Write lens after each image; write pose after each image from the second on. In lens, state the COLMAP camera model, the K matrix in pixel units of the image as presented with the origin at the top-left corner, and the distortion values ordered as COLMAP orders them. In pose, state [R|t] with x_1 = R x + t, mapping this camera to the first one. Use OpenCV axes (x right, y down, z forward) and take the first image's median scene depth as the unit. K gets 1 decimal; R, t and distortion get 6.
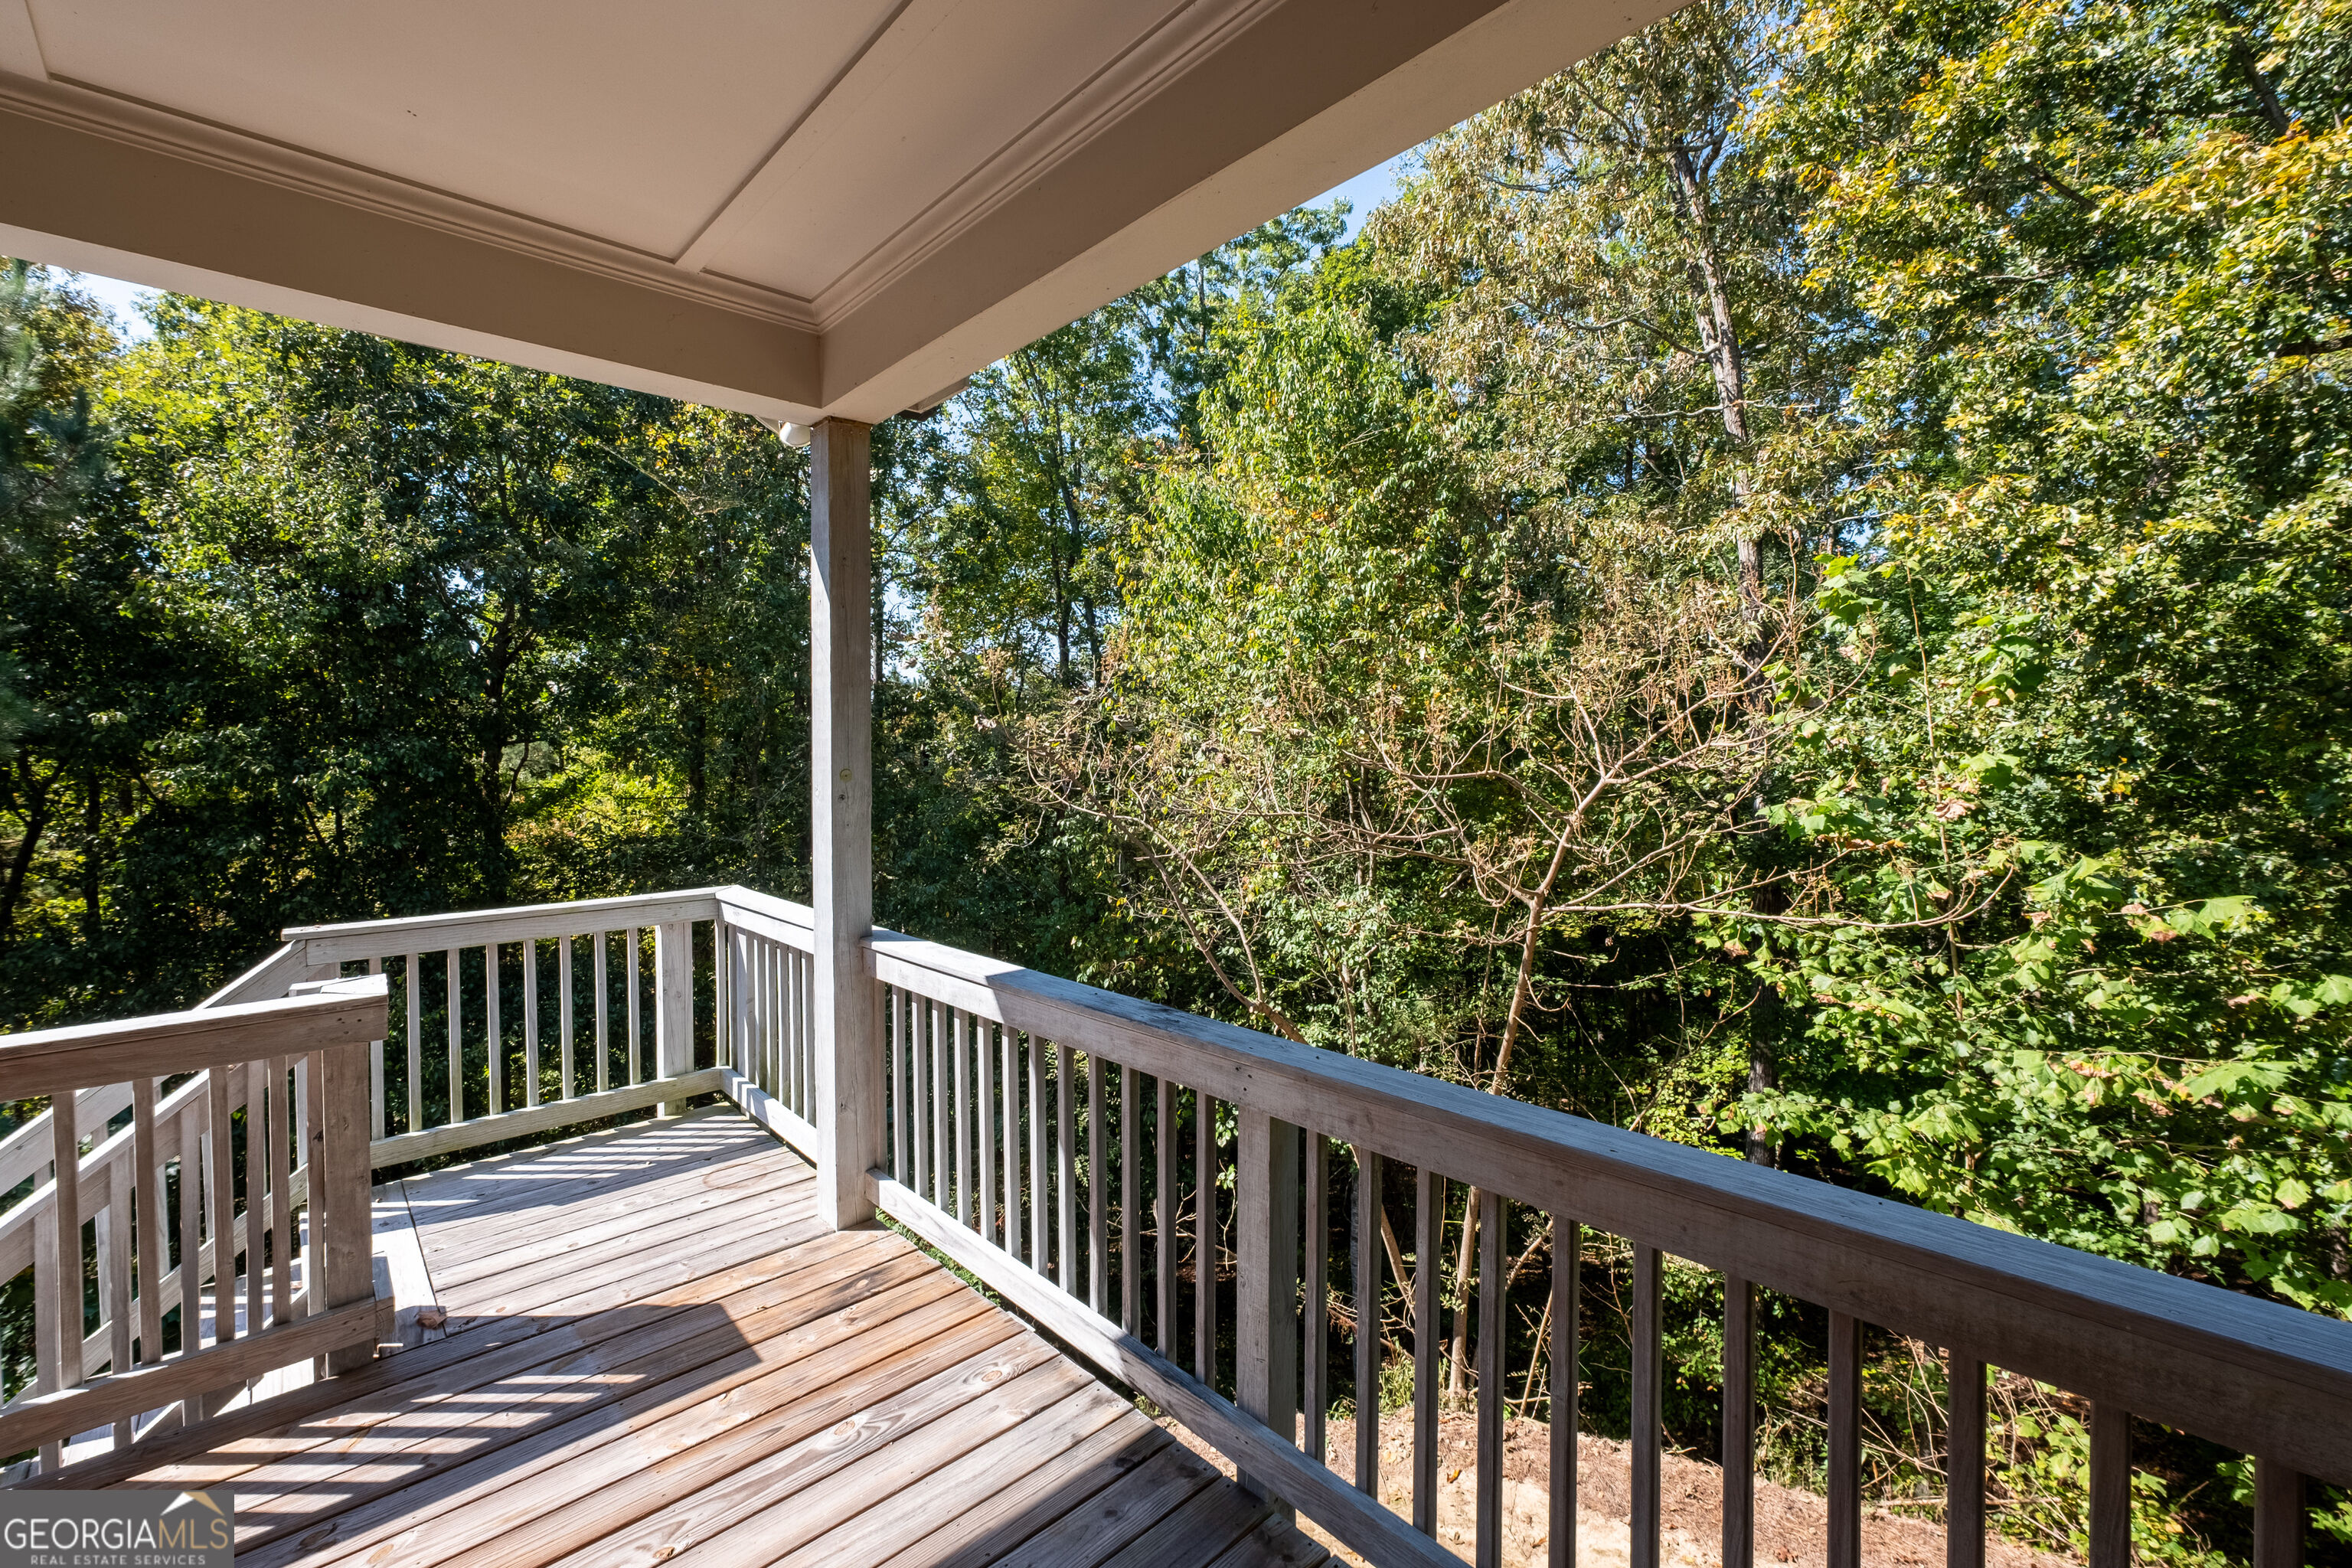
lens RADIAL K [[985.0, 0, 1174.7], [0, 985.0, 769.8], [0, 0, 1]] dist [-0.016964, 0.004820]
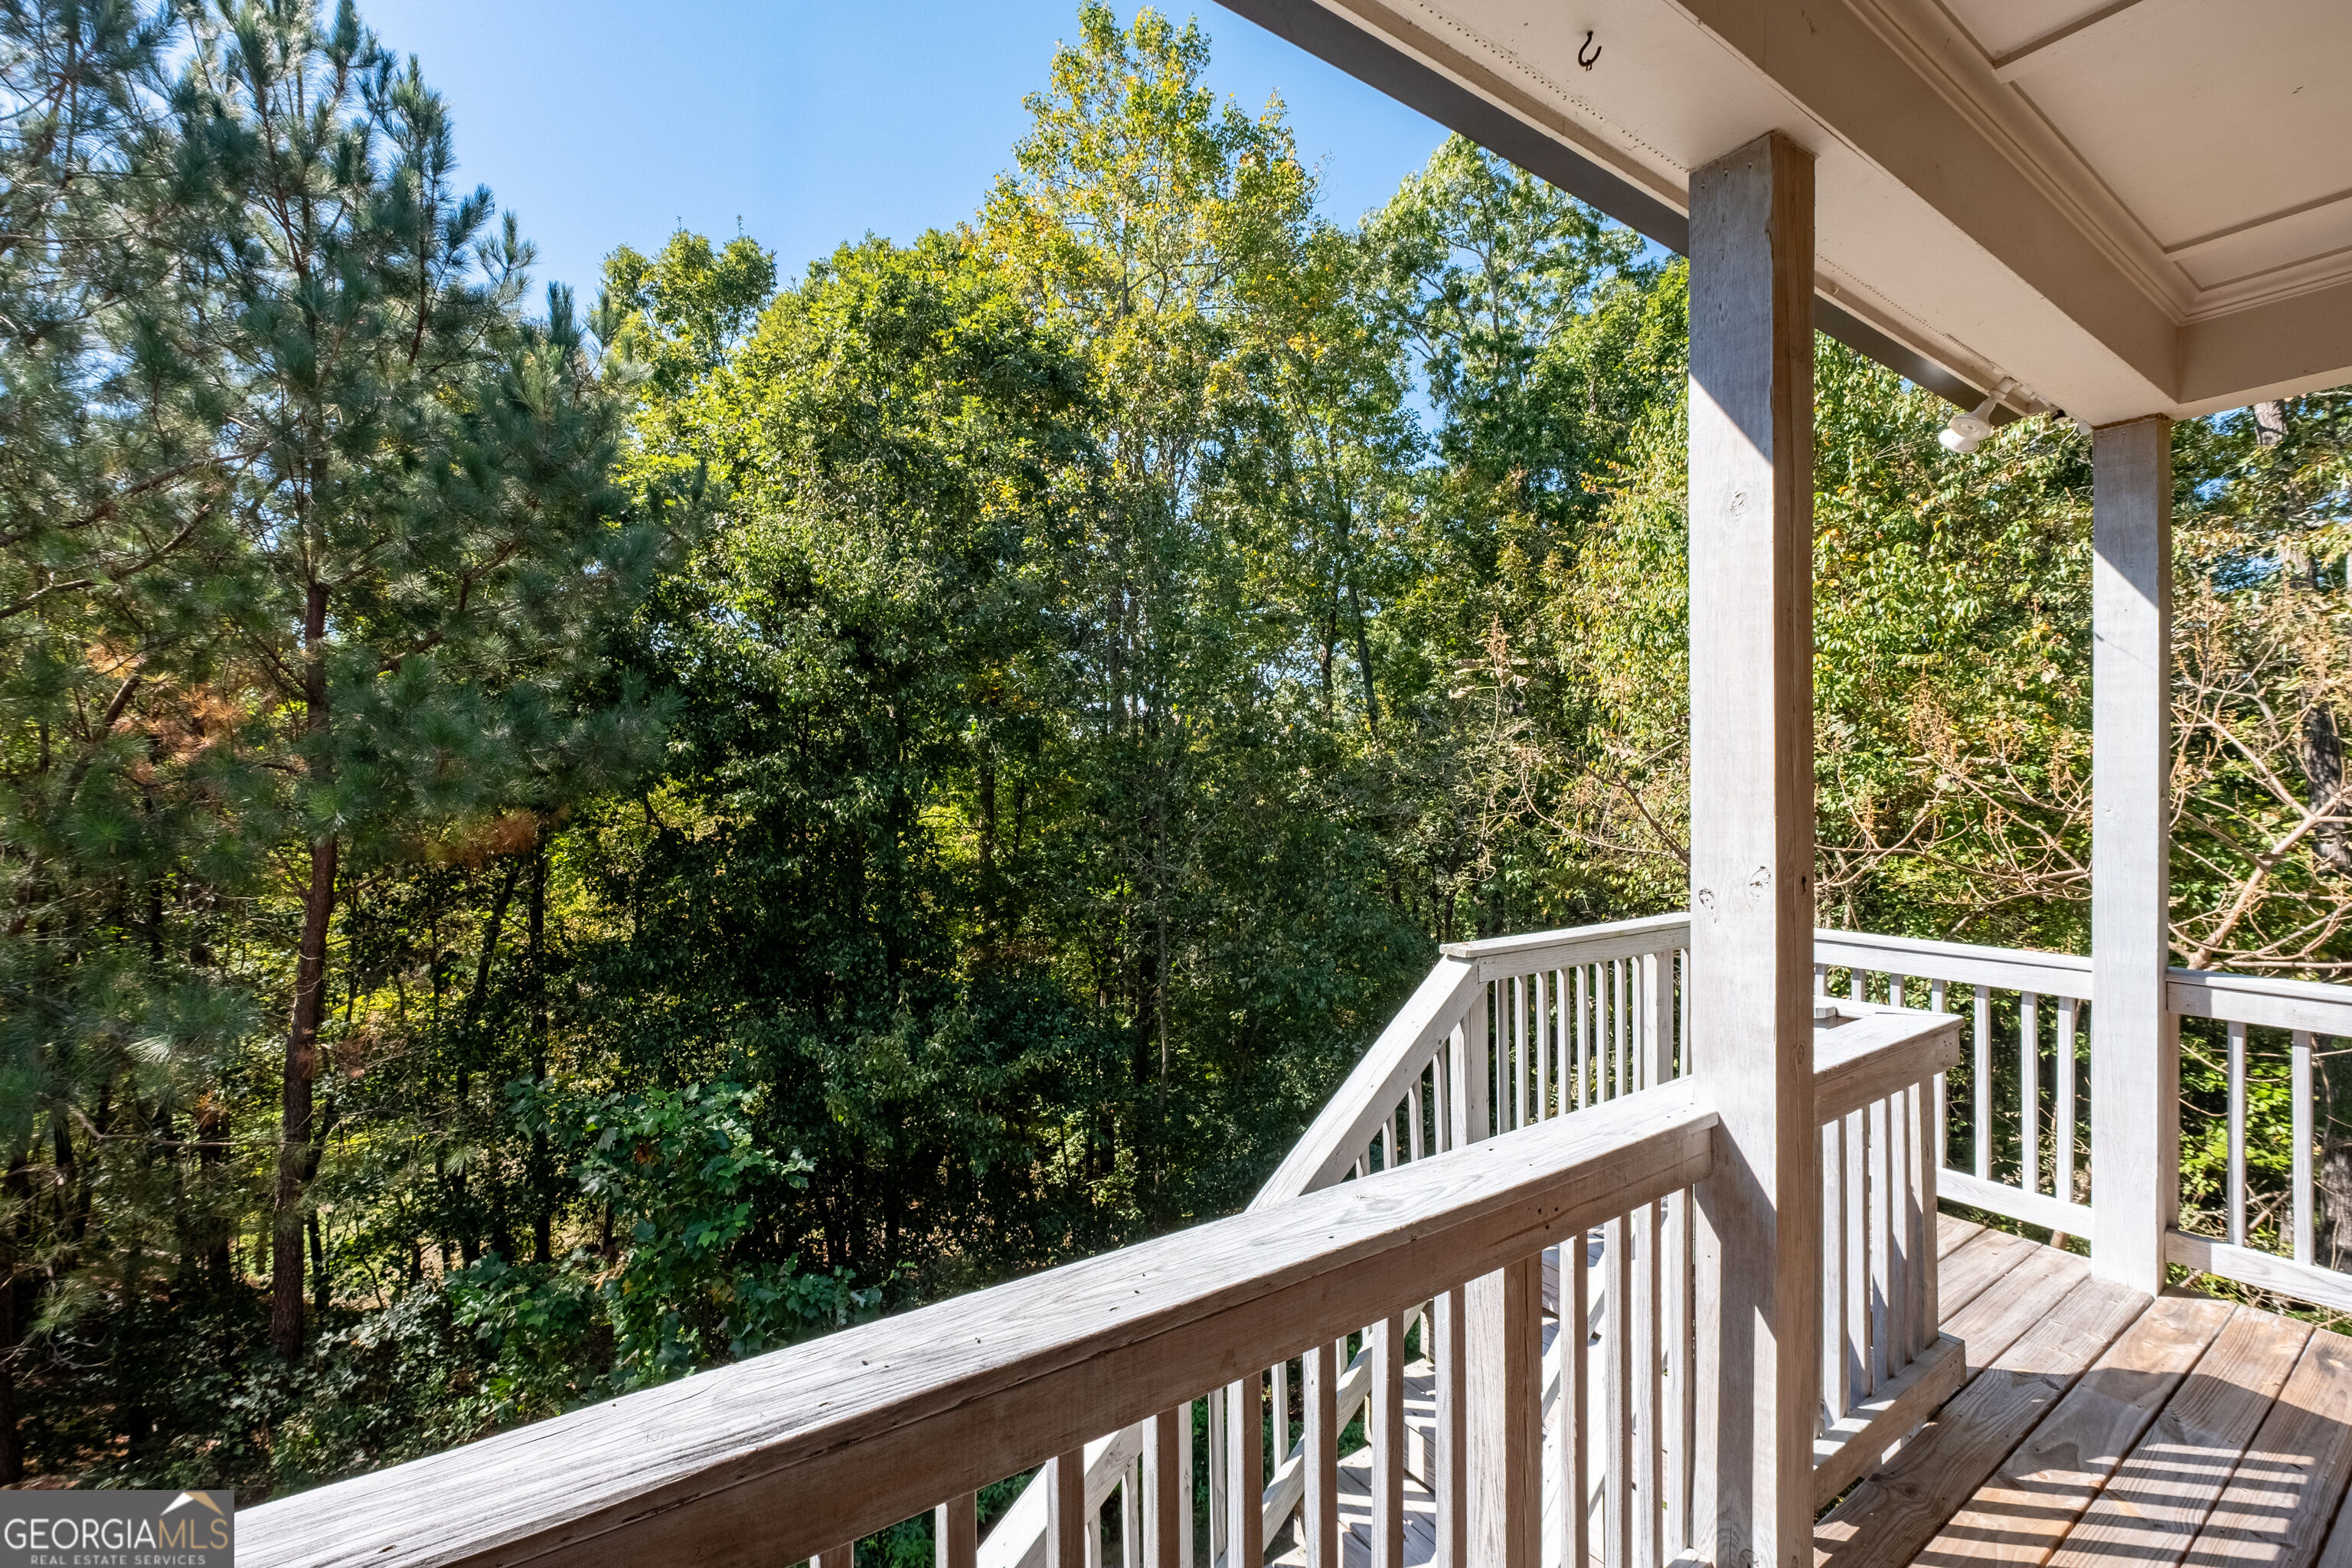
lens RADIAL K [[985.0, 0, 1176.2], [0, 985.0, 775.3], [0, 0, 1]] dist [-0.016964, 0.004820]
pose [[0.986651, 0.006571, -0.162717, -1.411622], [-0.011388, 0.999524, -0.028688, 0.015919], [0.162451, 0.030158, 0.986256, -0.091613]]
